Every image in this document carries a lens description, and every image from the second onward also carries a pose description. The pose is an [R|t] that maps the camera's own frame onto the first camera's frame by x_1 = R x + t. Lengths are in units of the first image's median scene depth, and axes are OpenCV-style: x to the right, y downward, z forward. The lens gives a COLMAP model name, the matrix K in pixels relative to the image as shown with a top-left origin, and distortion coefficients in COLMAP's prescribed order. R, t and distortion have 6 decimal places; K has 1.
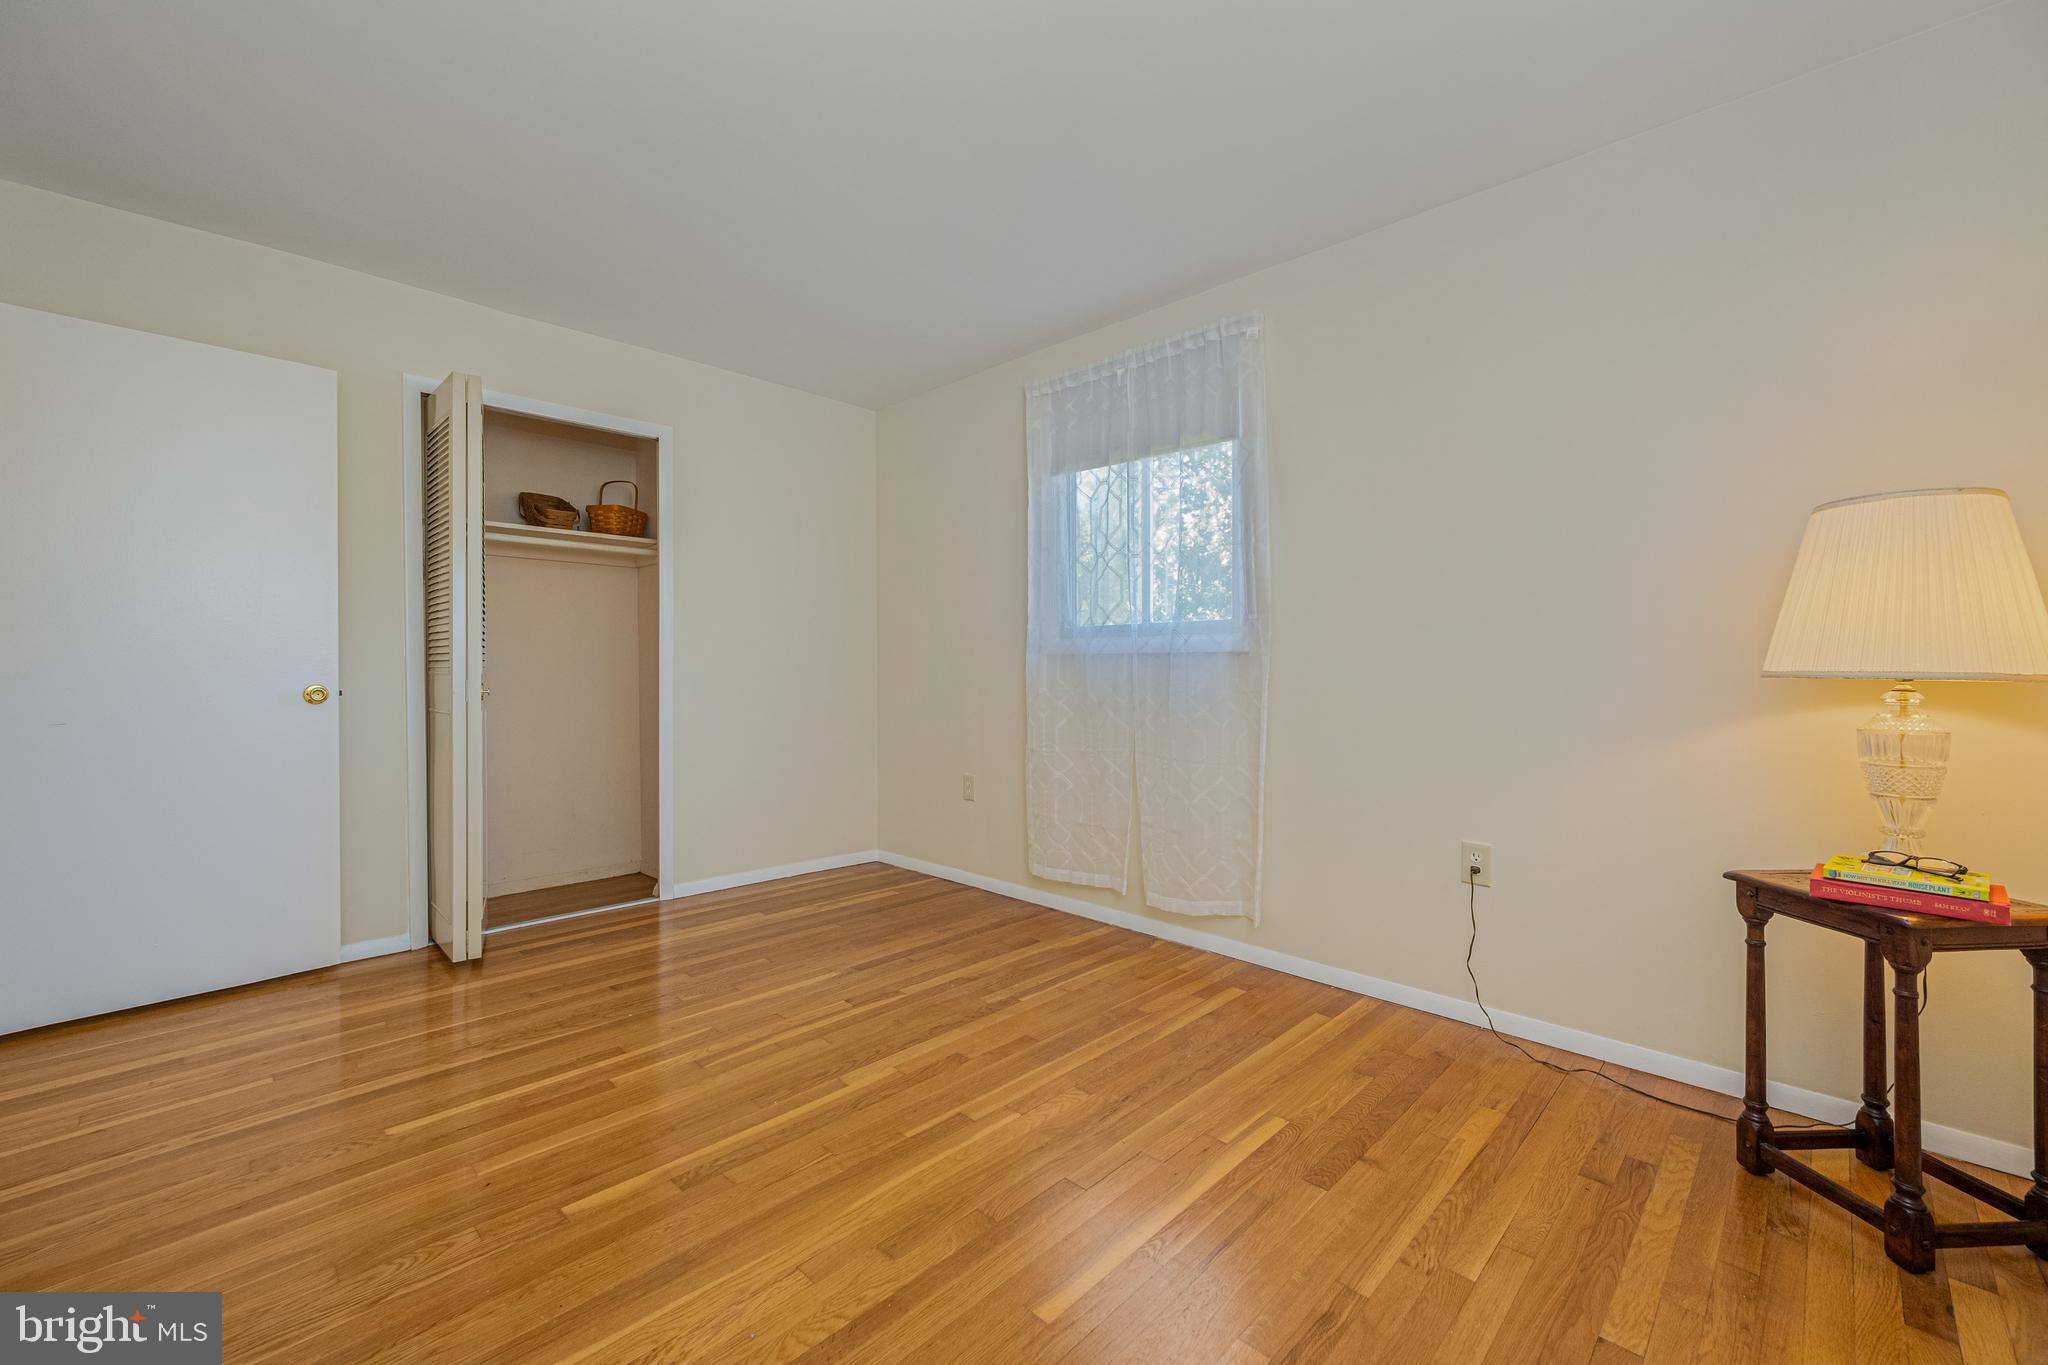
lens RADIAL K [[827.7, 0, 1015.1], [0, 827.7, 674.0], [0, 0, 1]] dist [-0.002813, 0.001519]
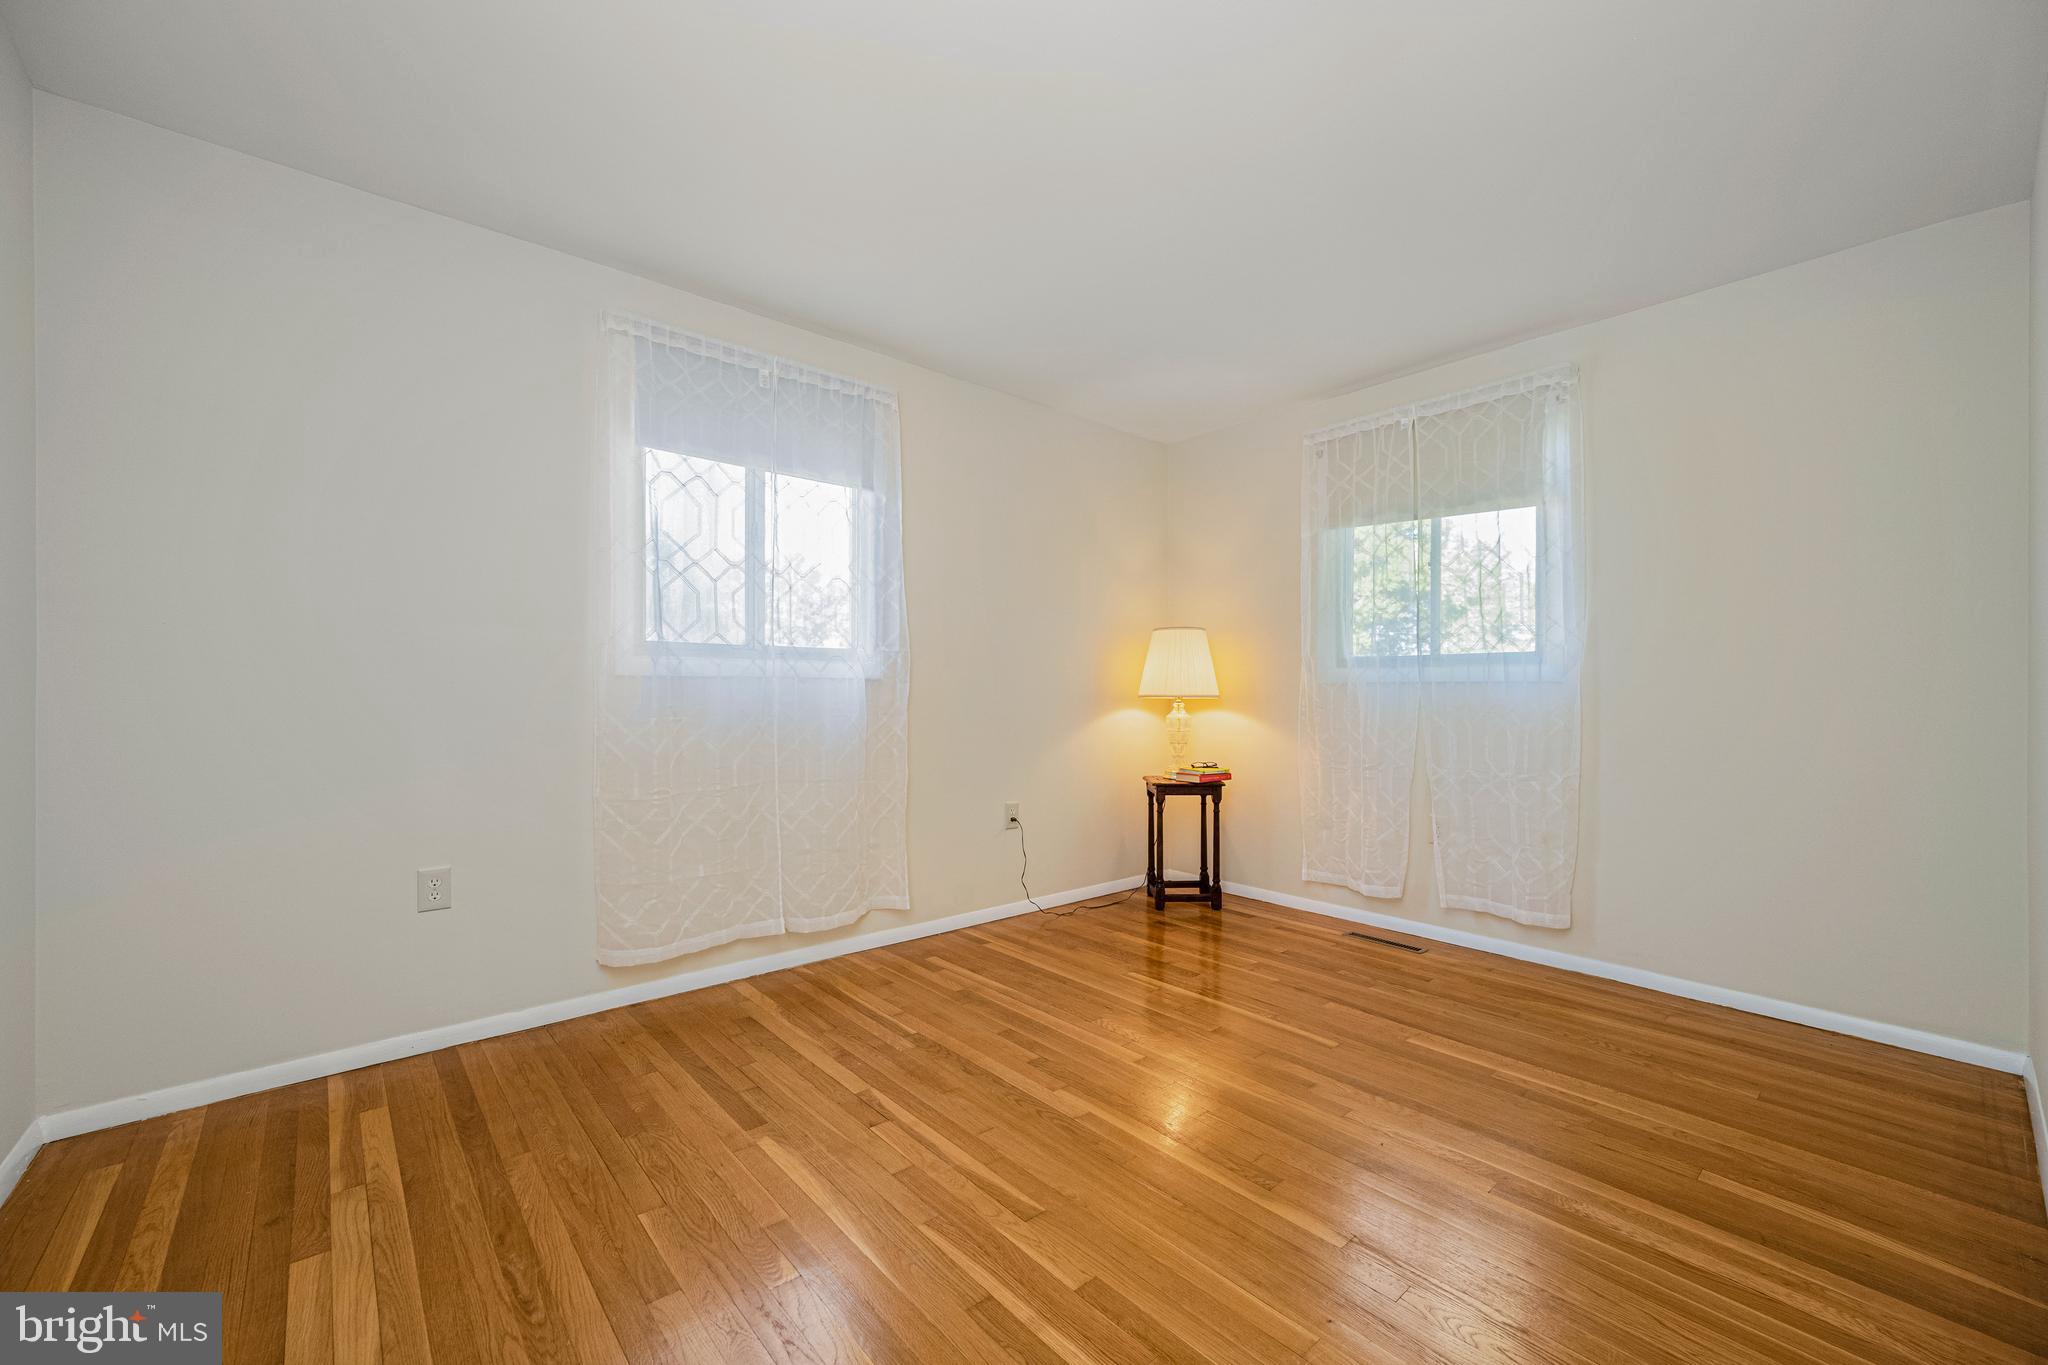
lens RADIAL K [[827.7, 0, 1015.6], [0, 827.7, 689.1], [0, 0, 1]] dist [-0.002813, 0.001519]
pose [[0.077275, 0.004649, 0.996999, -0.965867], [0.005885, 0.999970, -0.005119, -0.005564], [-0.996992, 0.006263, 0.077245, 0.809157]]
